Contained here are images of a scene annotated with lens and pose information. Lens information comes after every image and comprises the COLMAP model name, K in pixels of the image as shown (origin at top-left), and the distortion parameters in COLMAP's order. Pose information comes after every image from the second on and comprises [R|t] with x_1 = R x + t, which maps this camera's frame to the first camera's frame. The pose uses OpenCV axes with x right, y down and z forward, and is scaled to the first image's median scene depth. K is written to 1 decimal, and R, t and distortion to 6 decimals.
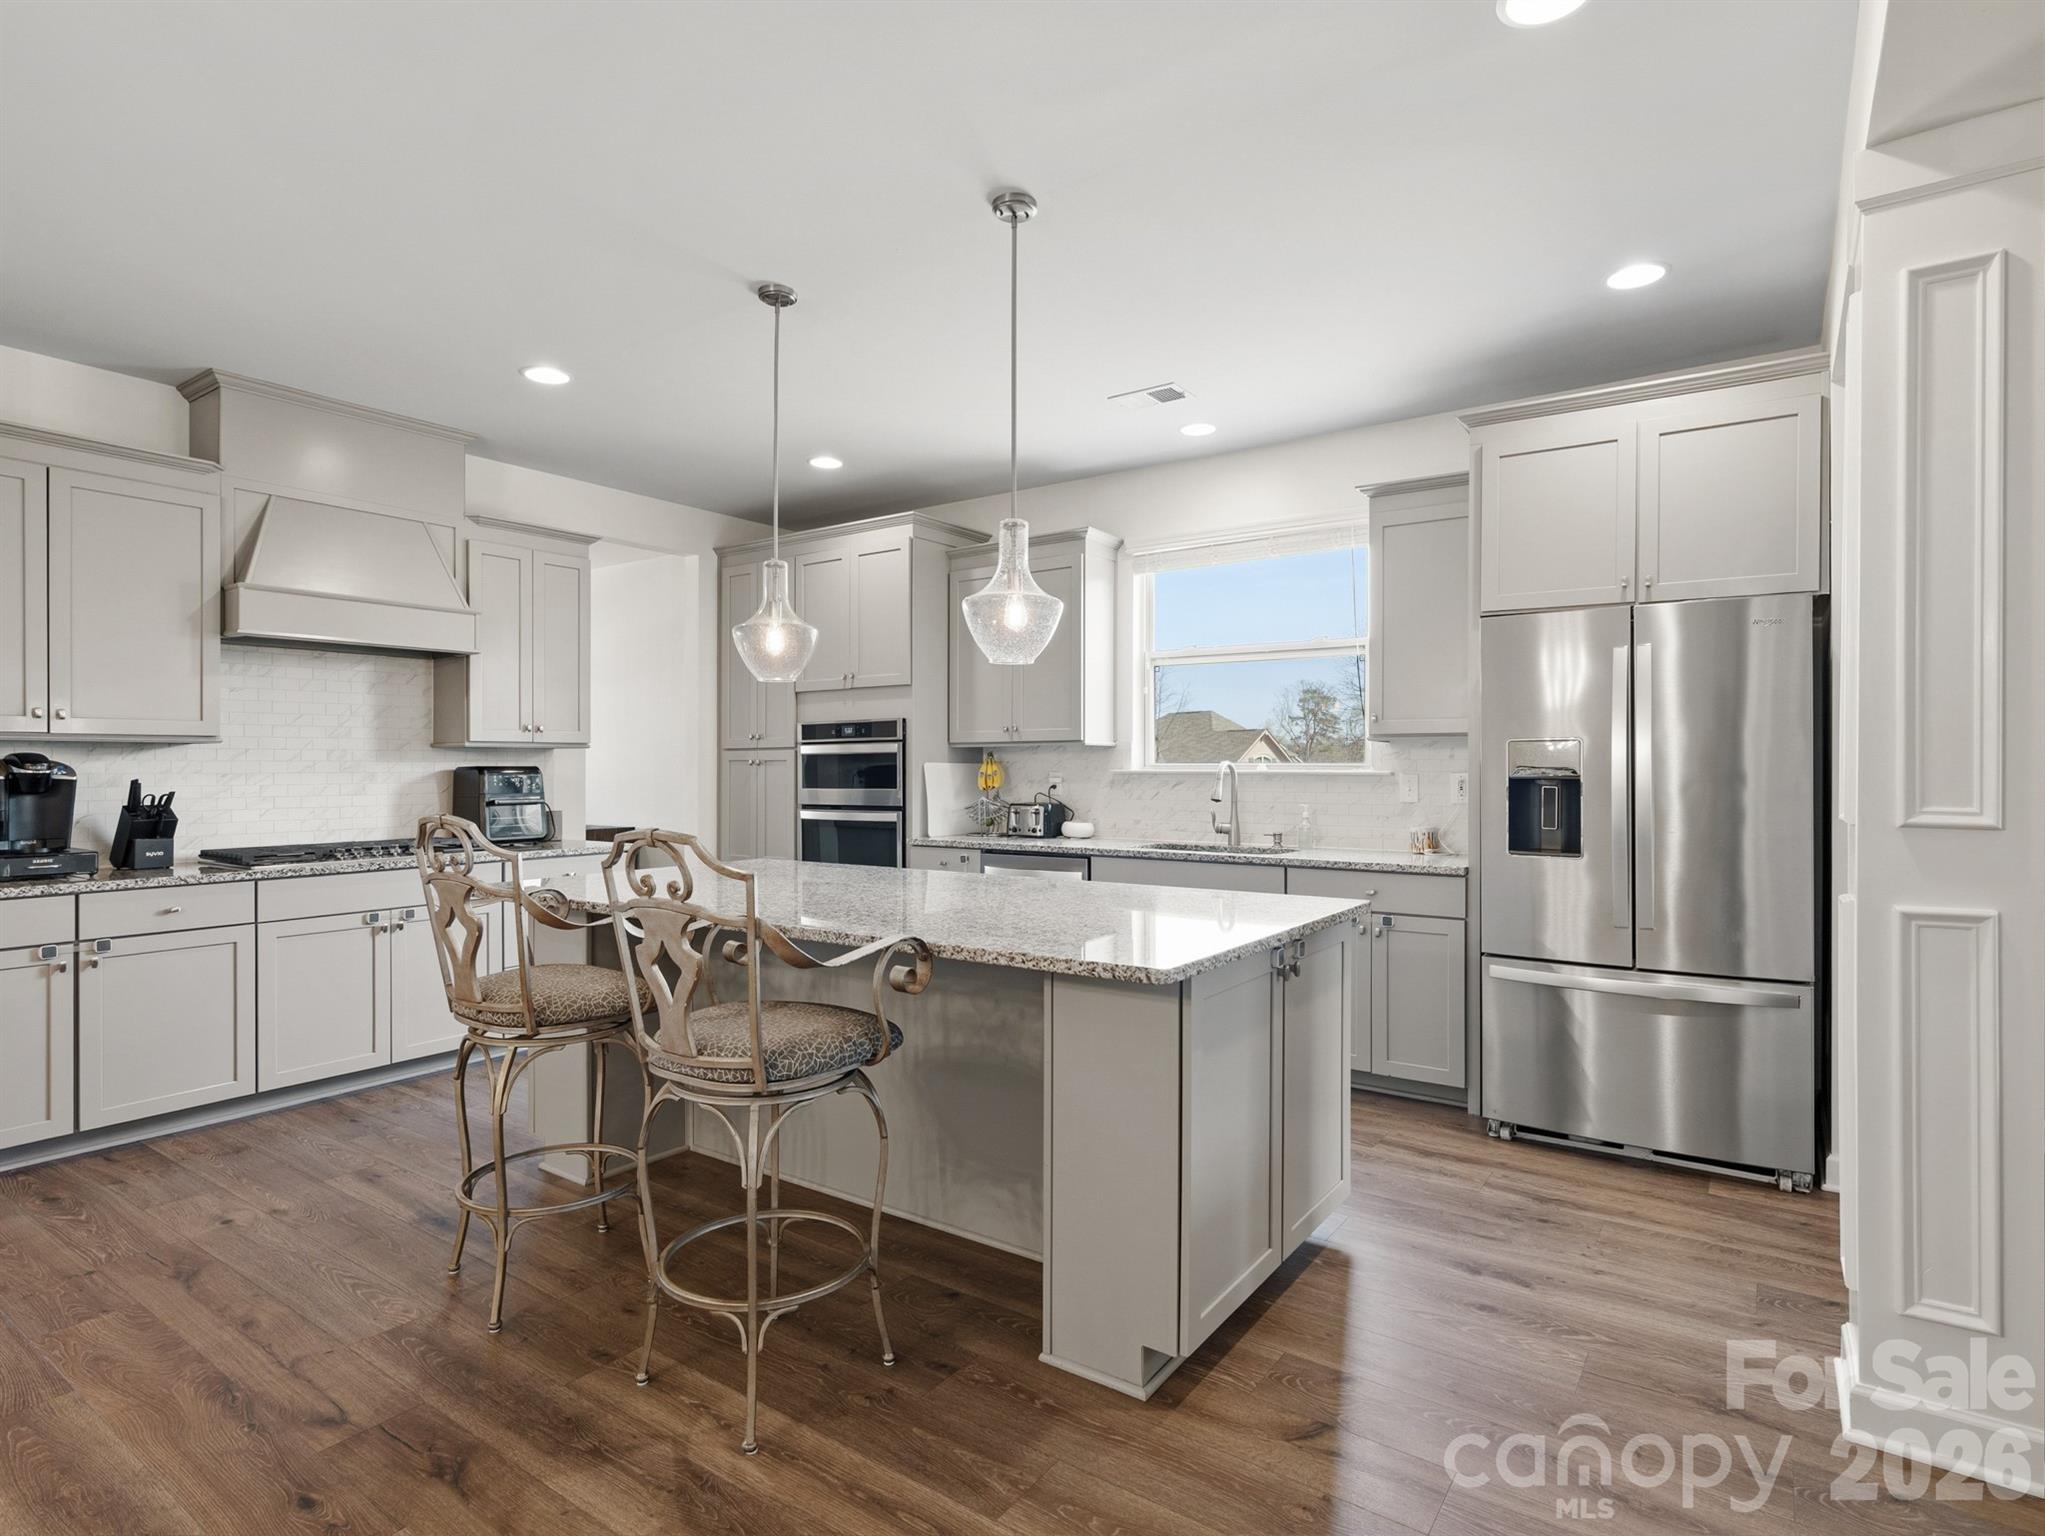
lens RADIAL K [[1091.4, 0, 1019.7], [0, 1091.4, 764.9], [0, 0, 1]] dist [-0.001756, 0.009273]
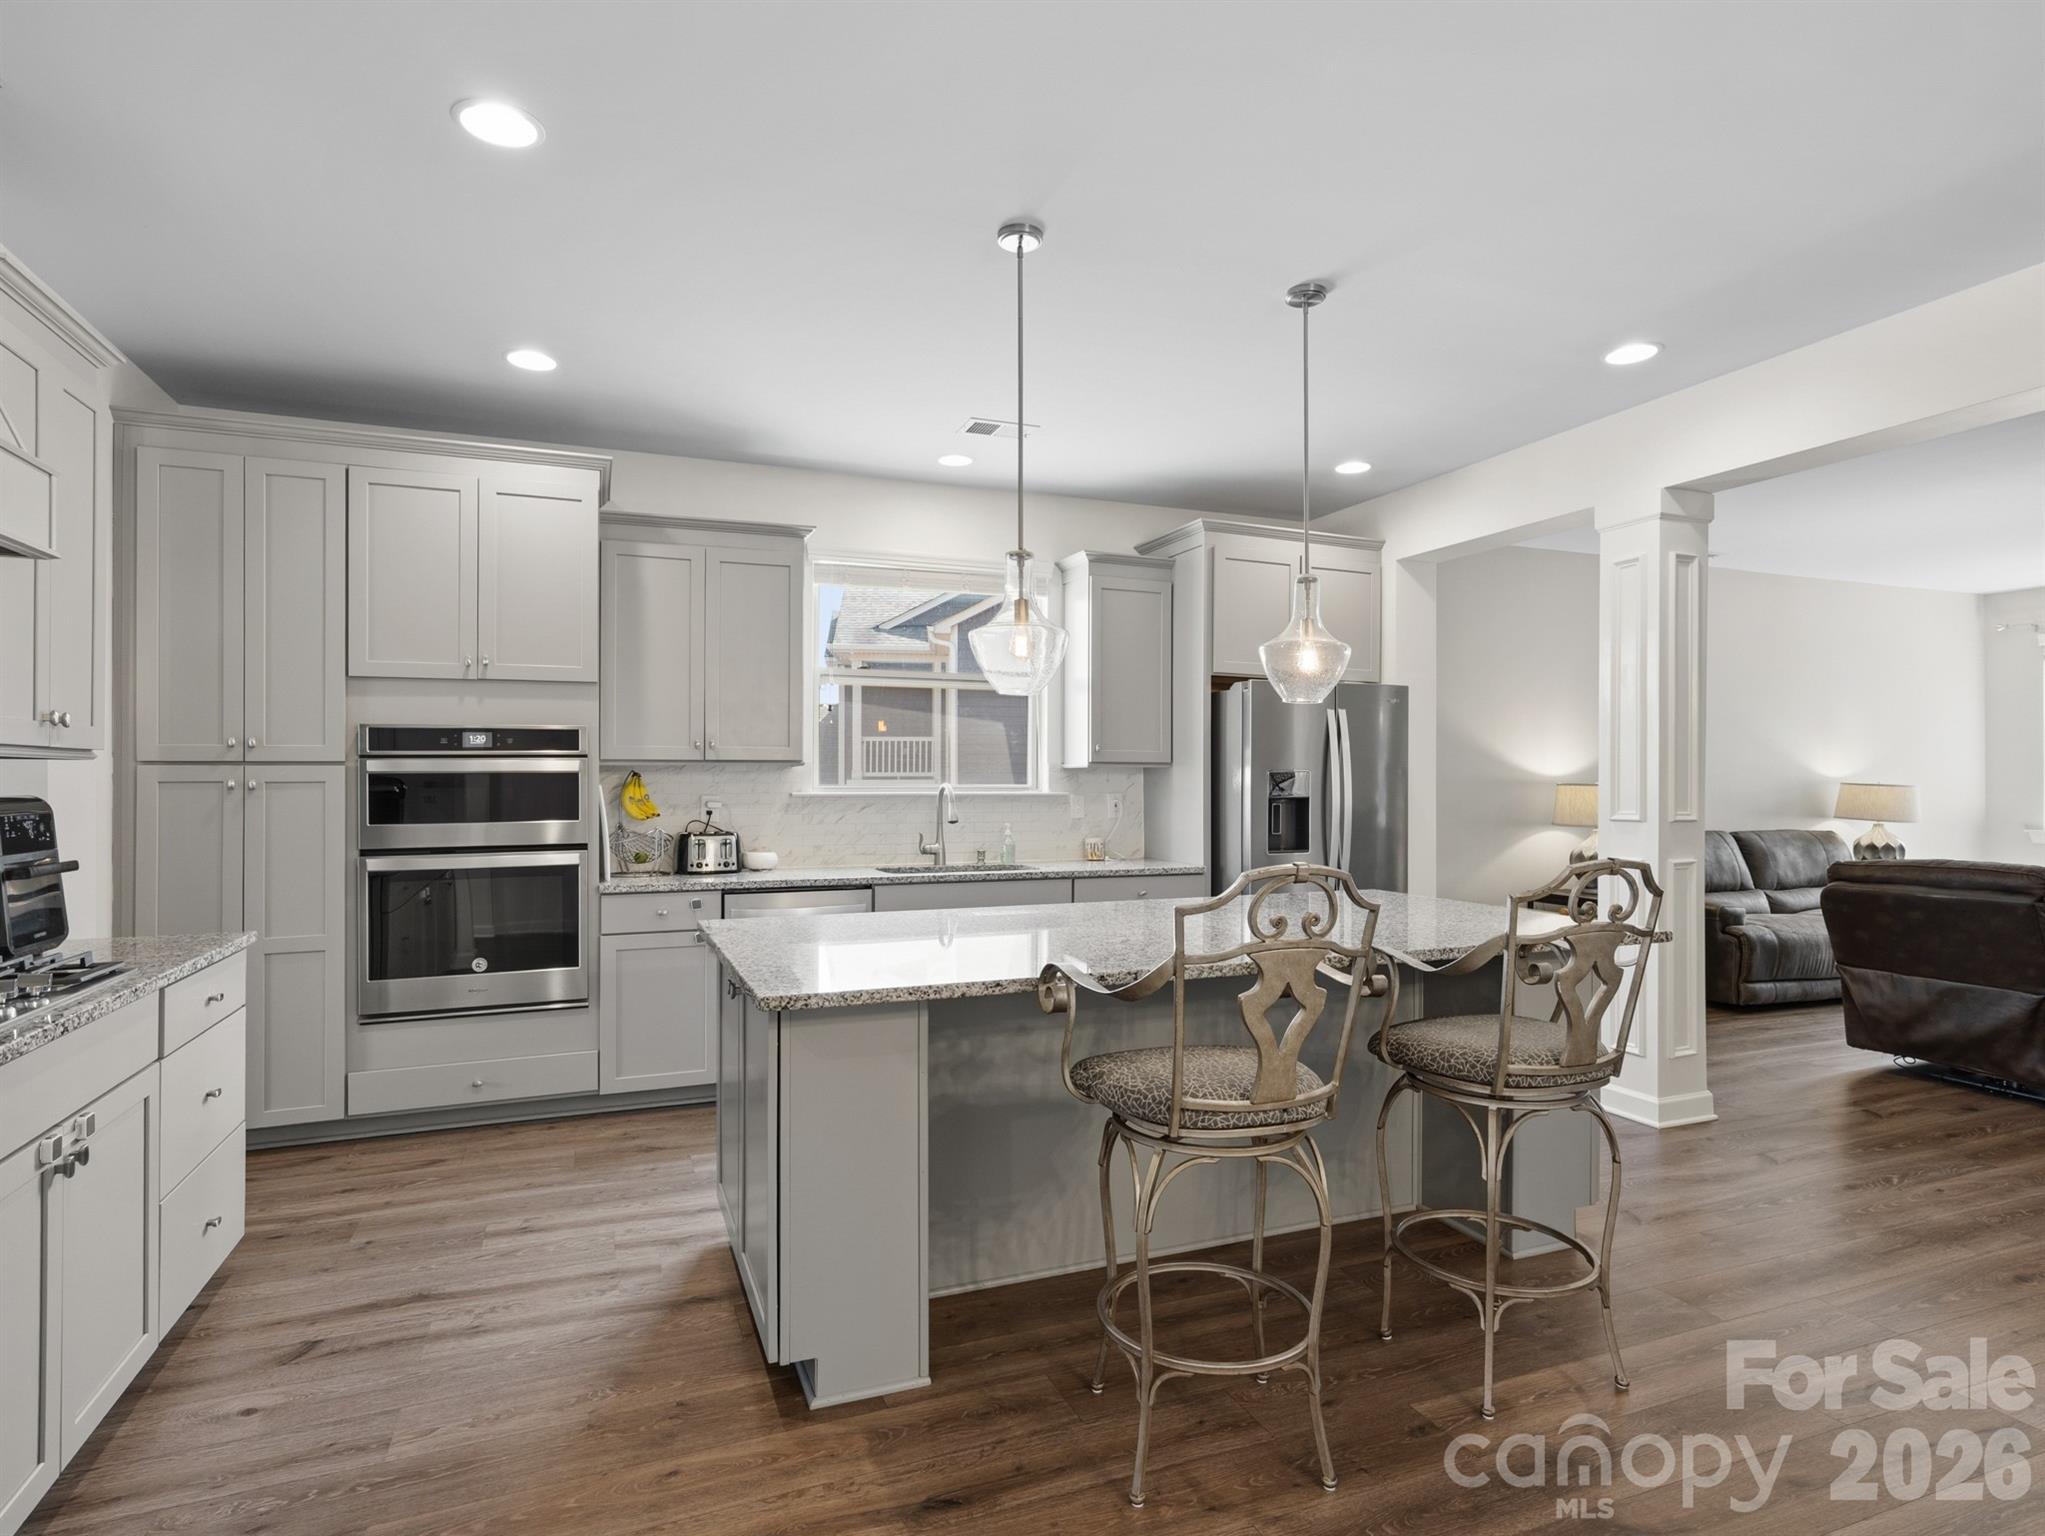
lens RADIAL K [[1091.4, 0, 1023.6], [0, 1091.4, 778.0], [0, 0, 1]] dist [-0.001756, 0.009273]
pose [[0.537003, 0.003240, 0.843574, -0.768876], [-0.002176, 0.999995, -0.002455, -0.008091], [-0.843578, -0.000517, 0.537007, 0.446378]]
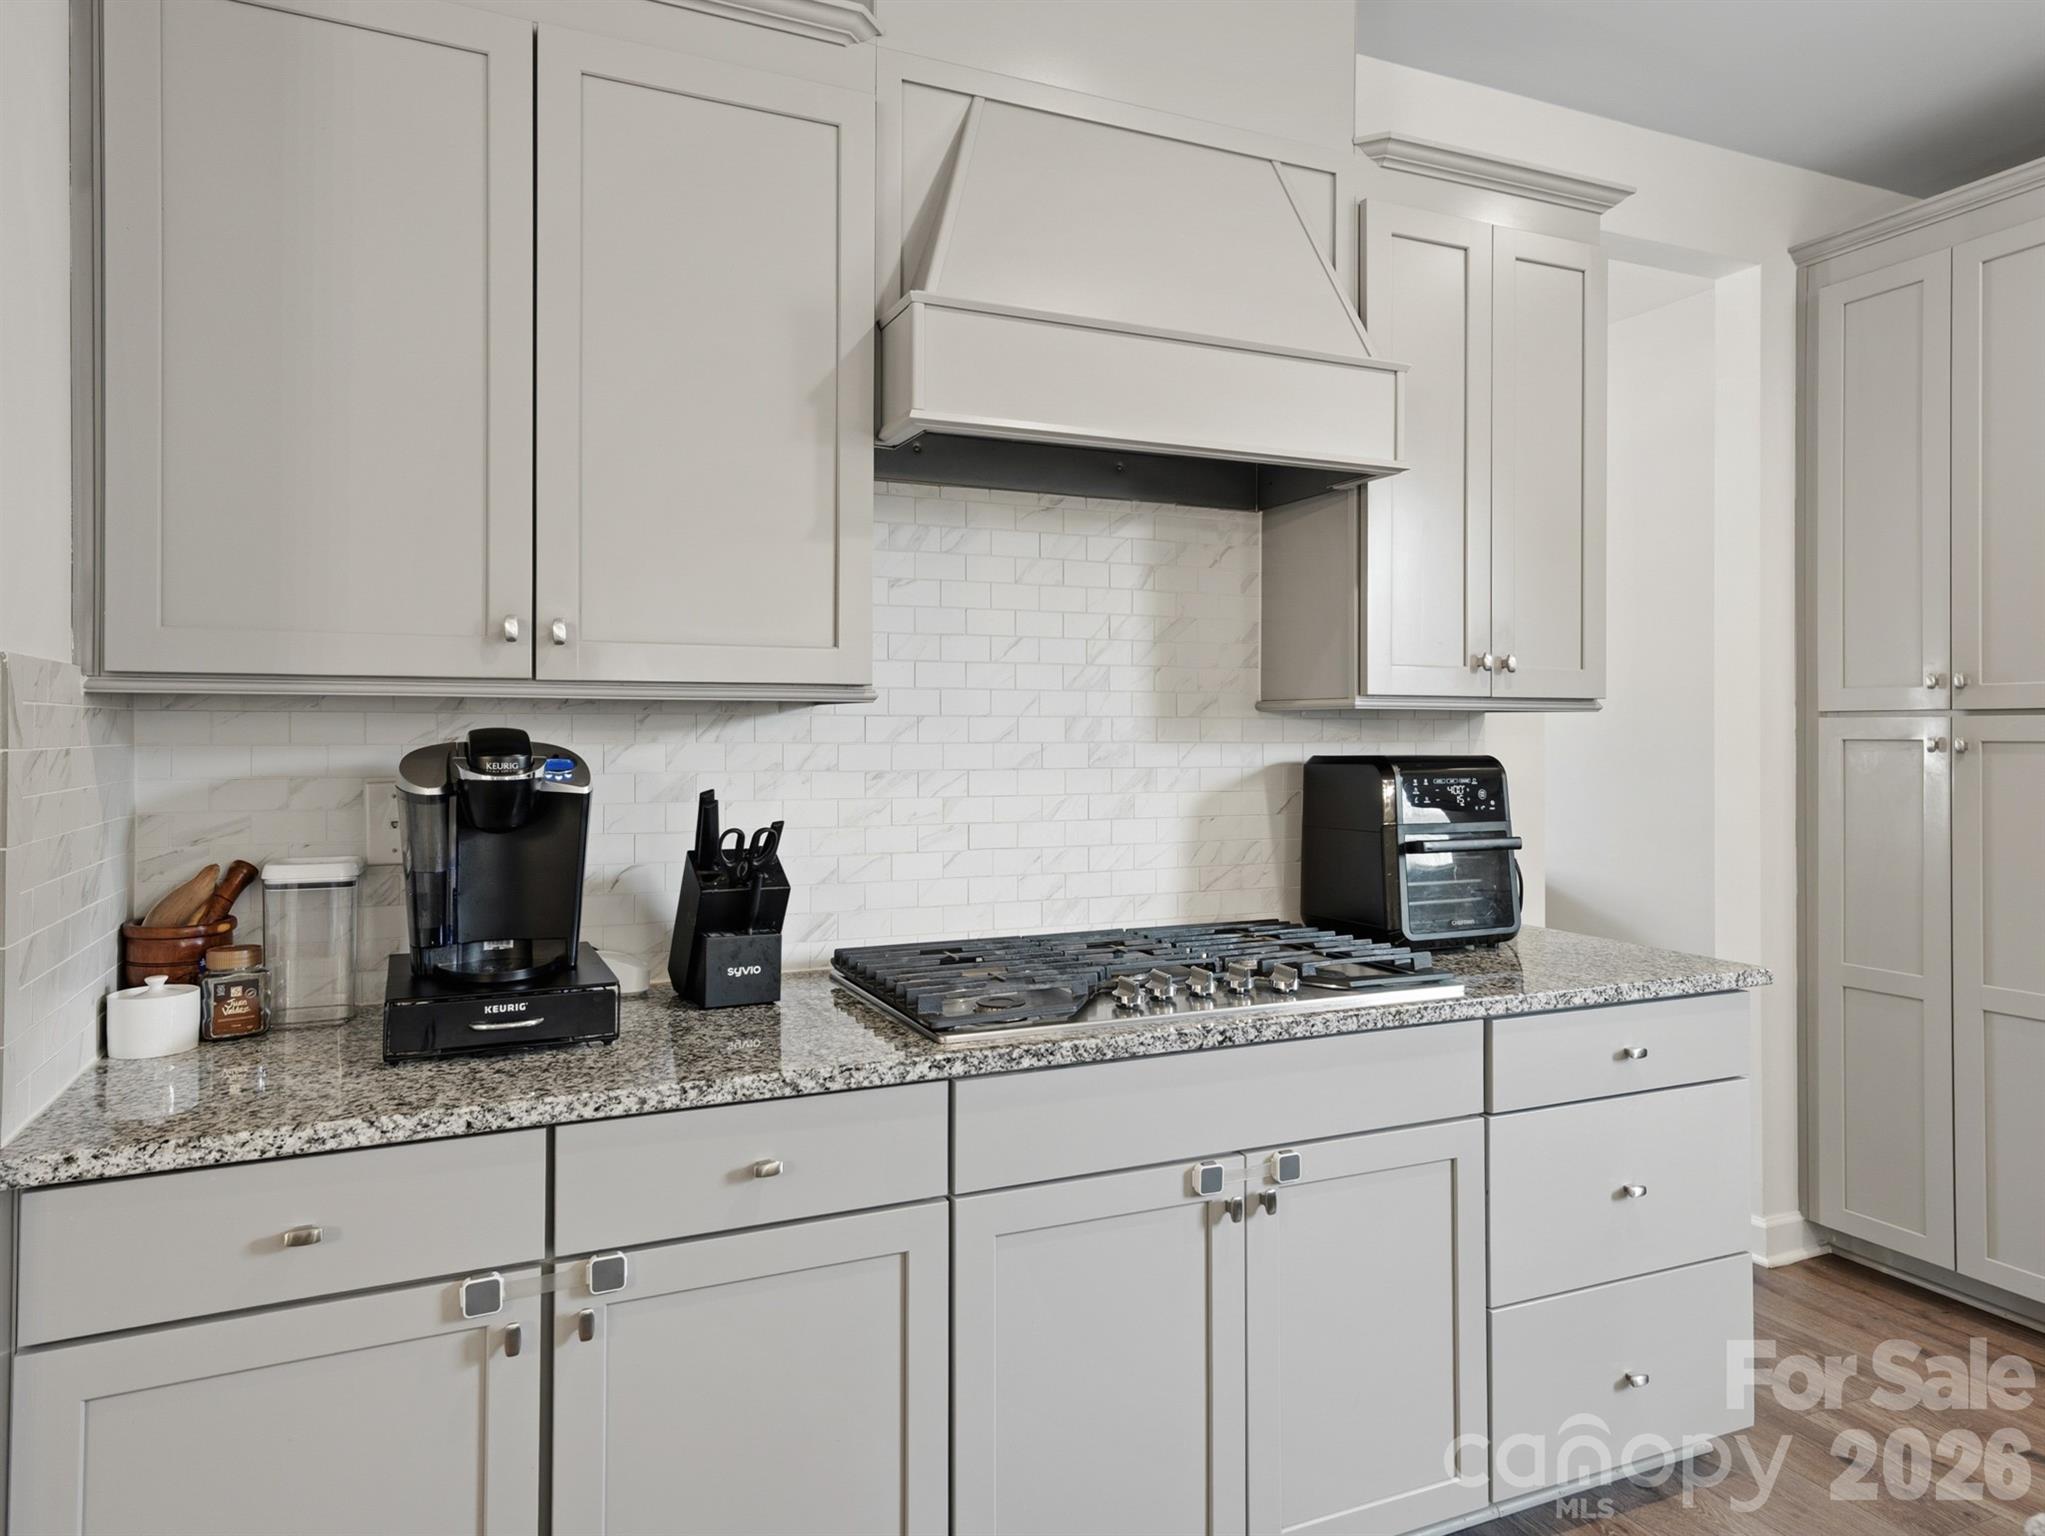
lens RADIAL K [[1308.1, 0, 1019.9], [0, 1308.1, 741.3], [0, 0, 1]] dist [0.020316, 0.001937]
pose [[0.871056, 0.009215, -0.491097, -0.437908], [-0.004764, 0.999935, 0.010314, -0.010640], [0.491160, -0.006644, 0.871044, 0.594251]]
